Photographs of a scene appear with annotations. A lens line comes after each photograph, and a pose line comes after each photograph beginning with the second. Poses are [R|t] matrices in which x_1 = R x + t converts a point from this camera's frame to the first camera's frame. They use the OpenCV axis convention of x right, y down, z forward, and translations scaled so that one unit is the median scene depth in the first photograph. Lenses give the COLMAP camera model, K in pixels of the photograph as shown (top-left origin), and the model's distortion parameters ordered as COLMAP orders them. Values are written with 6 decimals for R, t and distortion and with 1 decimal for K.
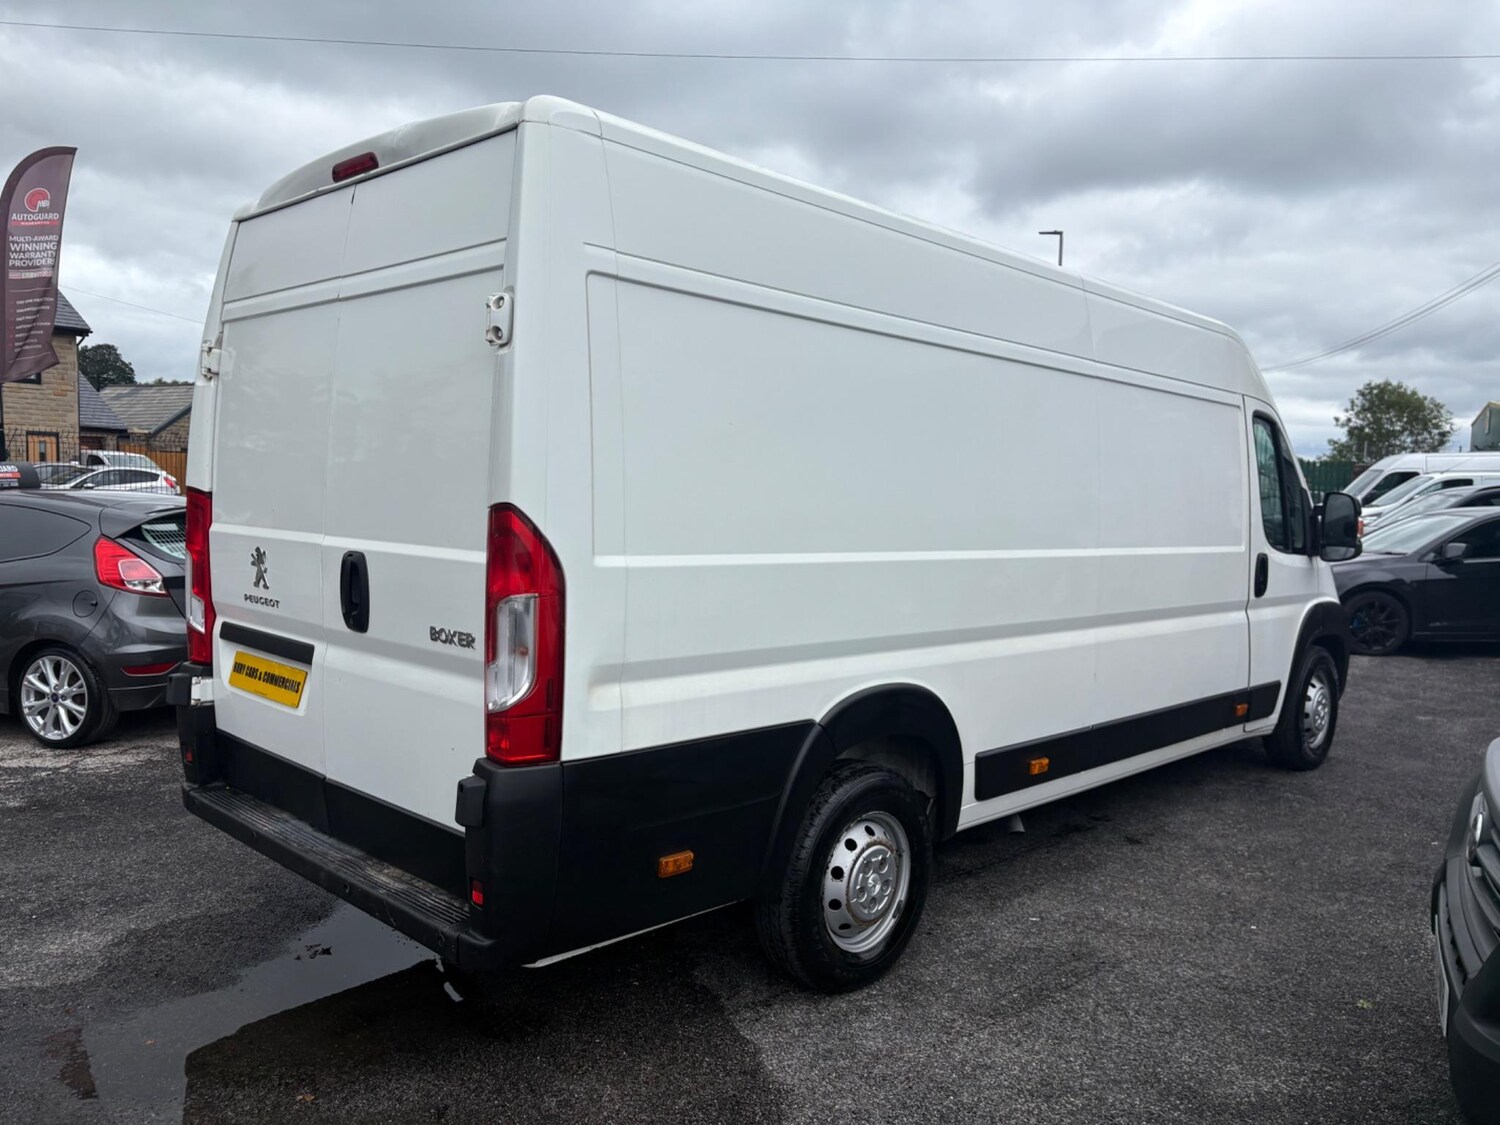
lens RADIAL K [[1134.6, 0, 745.1], [0, 1134.6, 556.6], [0, 0, 1]] dist [0.048831, -0.047848]
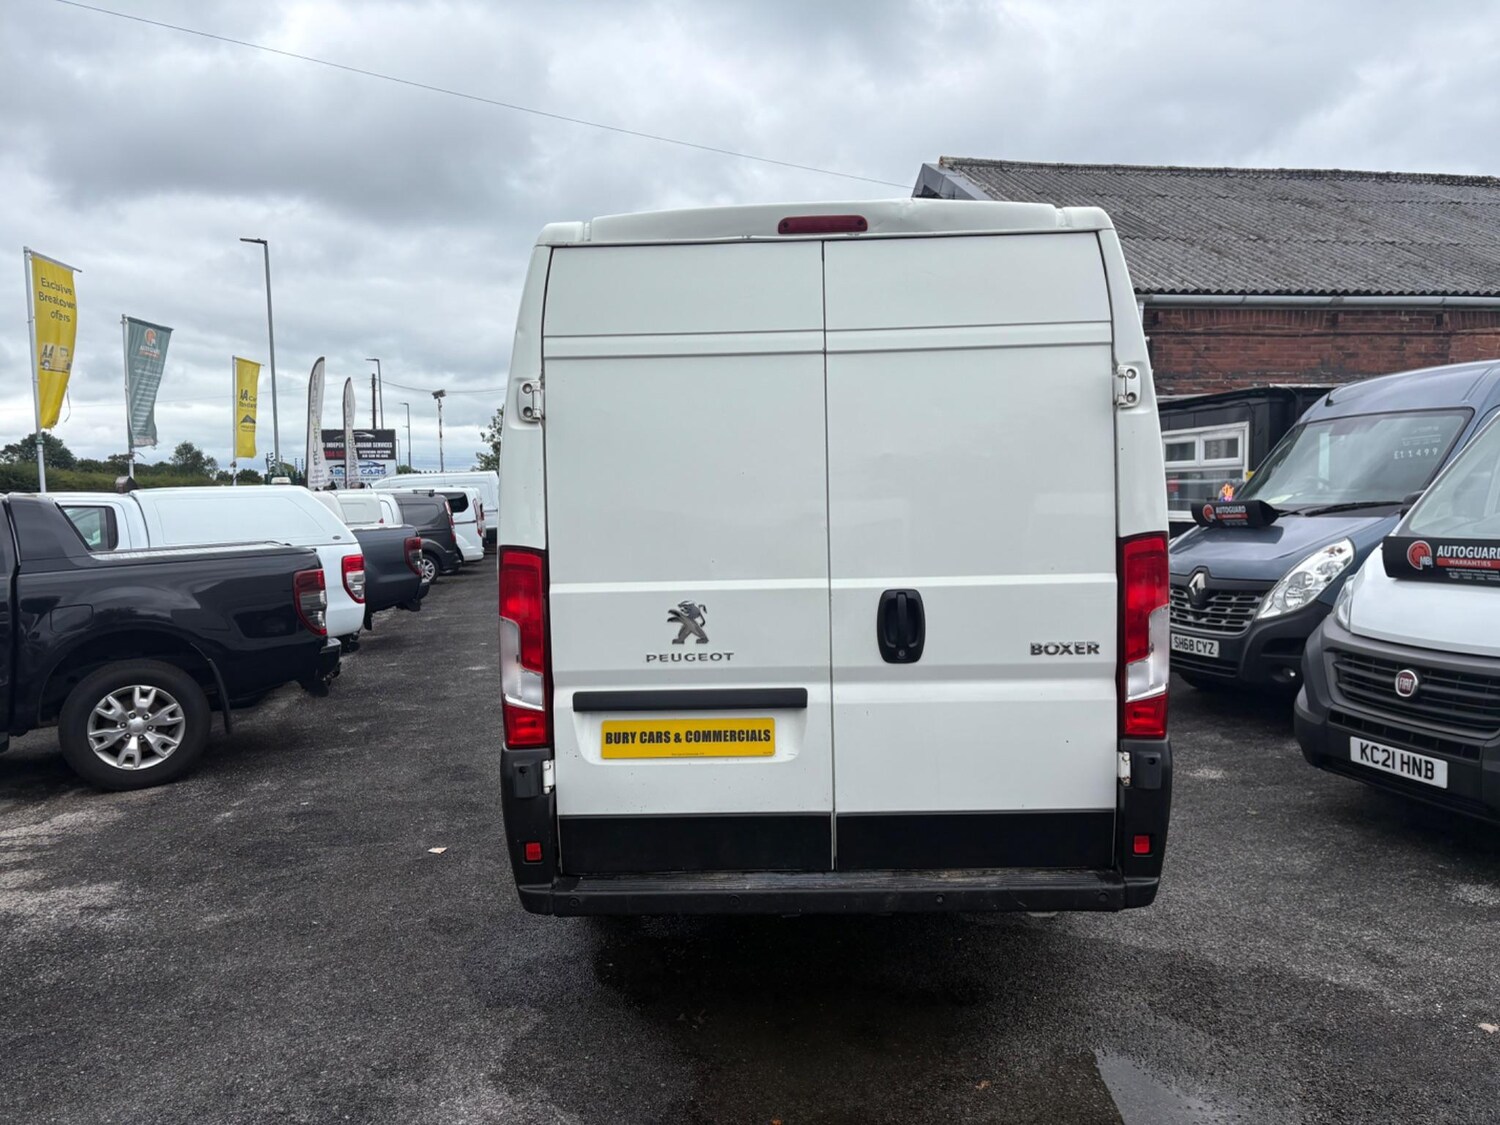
lens RADIAL K [[1130.6, 0, 752.8], [0, 1130.6, 565.0], [0, 0, 1]] dist [0.056305, -0.054869]
pose [[0.733469, -0.079109, 0.675104, -0.947152], [0.082743, 0.996209, 0.026839, -0.055074], [-0.674668, 0.036175, 0.737234, 0.247342]]
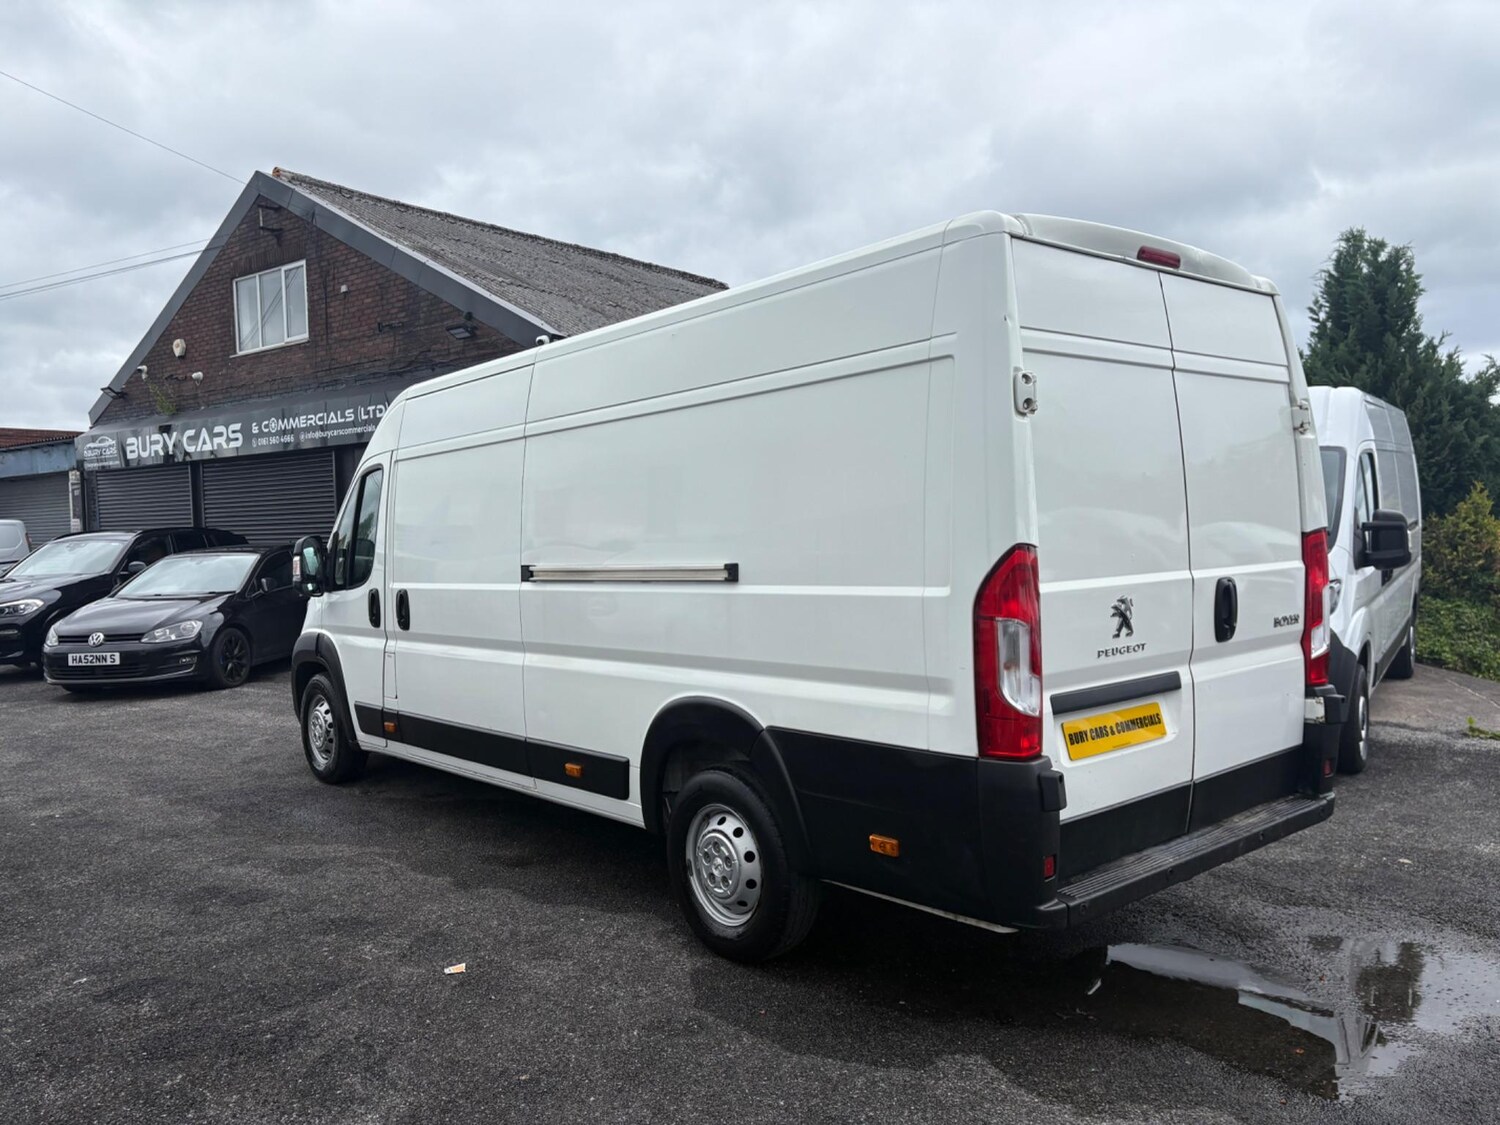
lens RADIAL K [[1136.5, 0, 746.7], [0, 1136.5, 560.8], [0, 0, 1]] dist [0.038777, -0.036868]
pose [[0.089393, -0.056428, 0.994397, -1.330706], [0.093872, 0.994427, 0.047991, -0.107747], [-0.991563, 0.089056, 0.094192, 1.138688]]
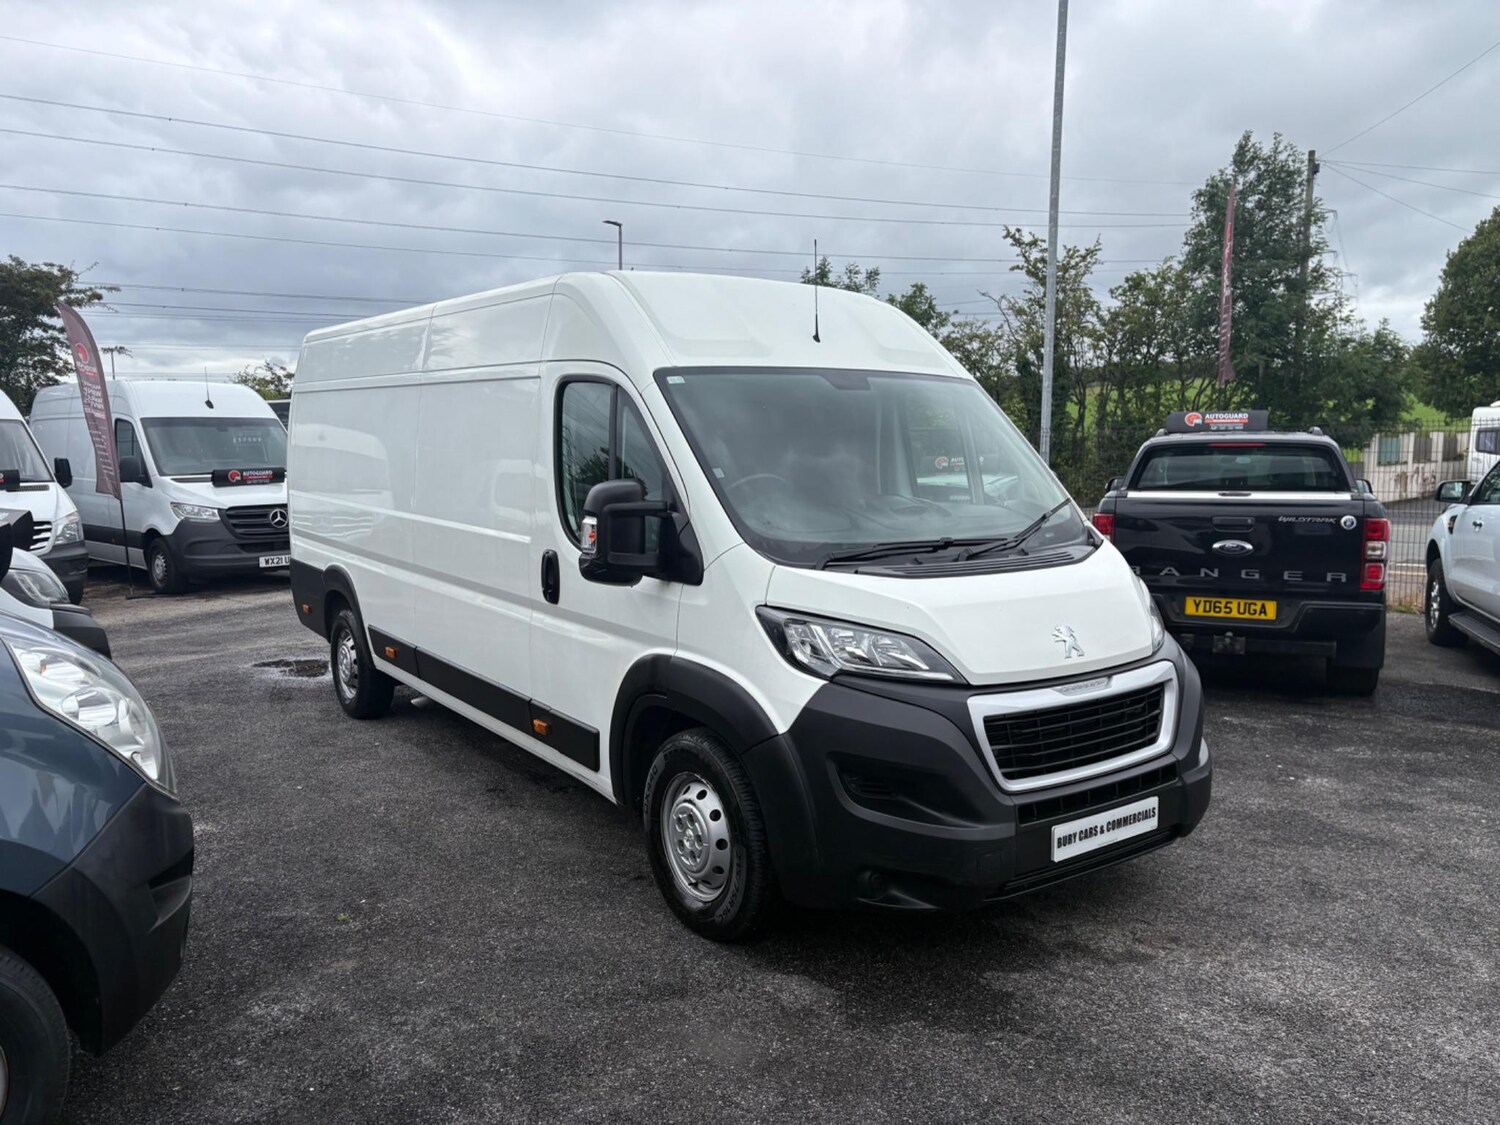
lens RADIAL K [[1130.6, 0, 752.8], [0, 1130.6, 565.0], [0, 0, 1]] dist [0.056305, -0.054869]
pose [[-0.165121, 0.082937, -0.982780, 1.813268], [-0.066132, 0.993284, 0.094935, -0.117308], [0.984054, 0.080669, -0.158527, 1.870529]]
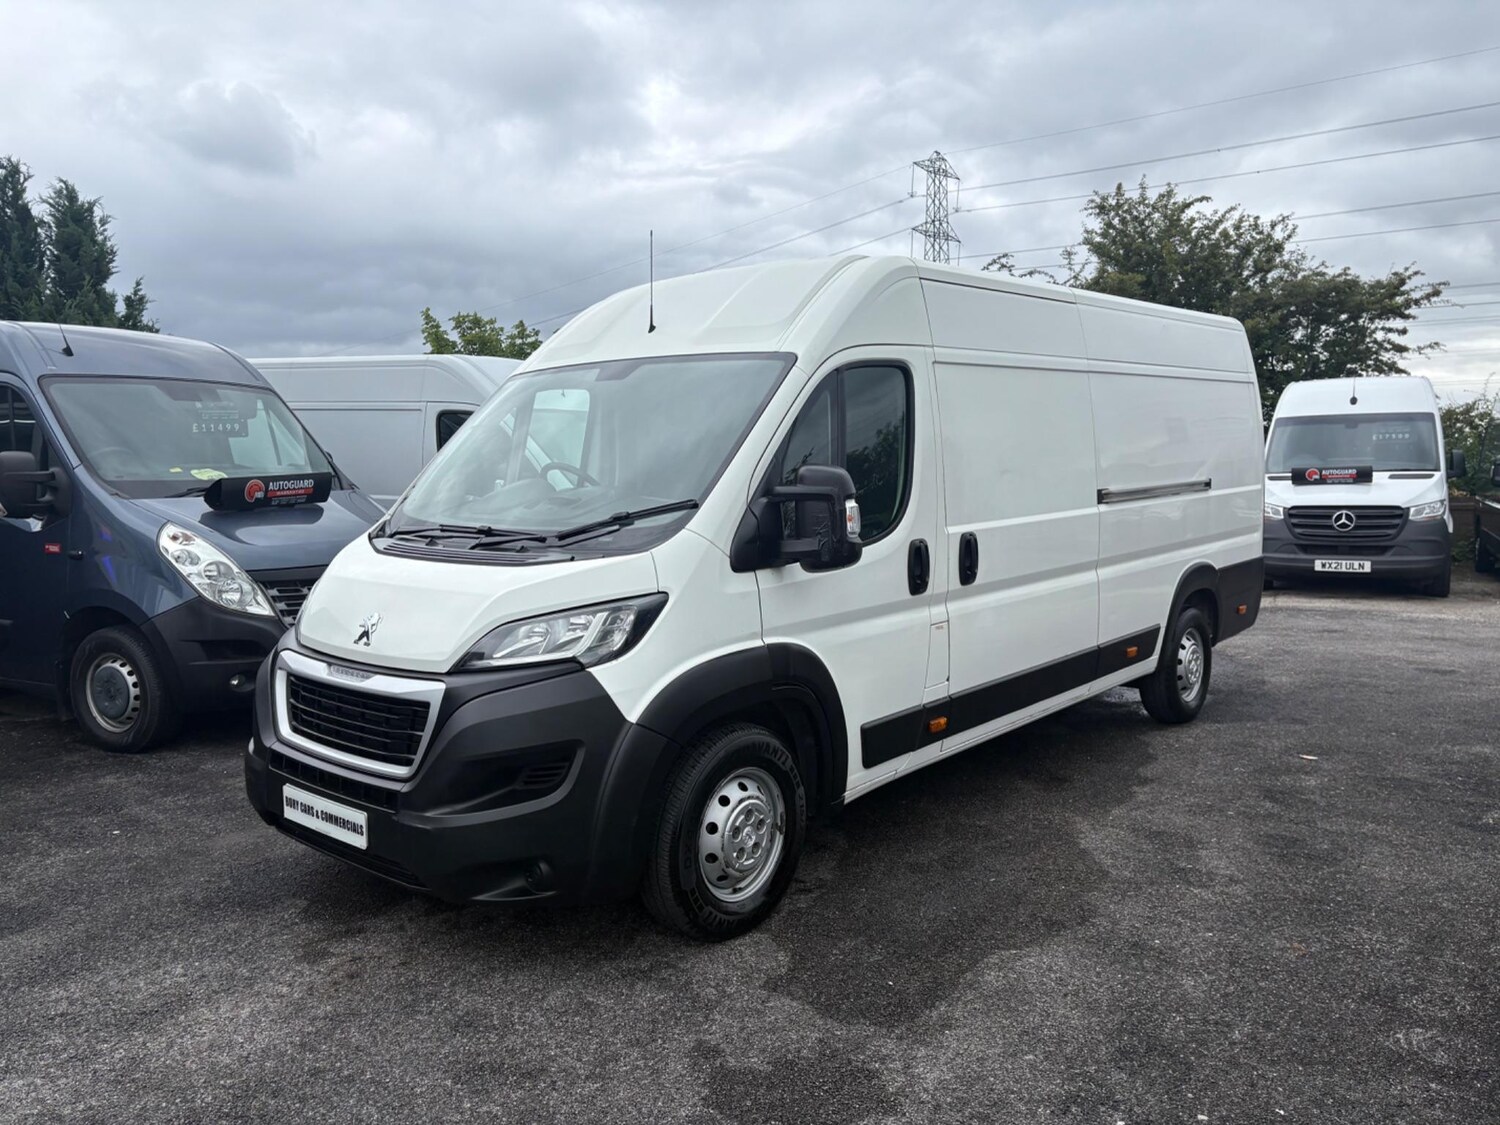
lens RADIAL K [[1139.1, 0, 756.0], [0, 1139.1, 543.1], [0, 0, 1]] dist [0.030378, -0.009378]
pose [[-0.998179, -0.007211, -0.059882, 0.518885], [-0.015466, 0.990233, 0.138562, -0.193487], [0.058298, 0.139235, -0.988542, 2.987028]]
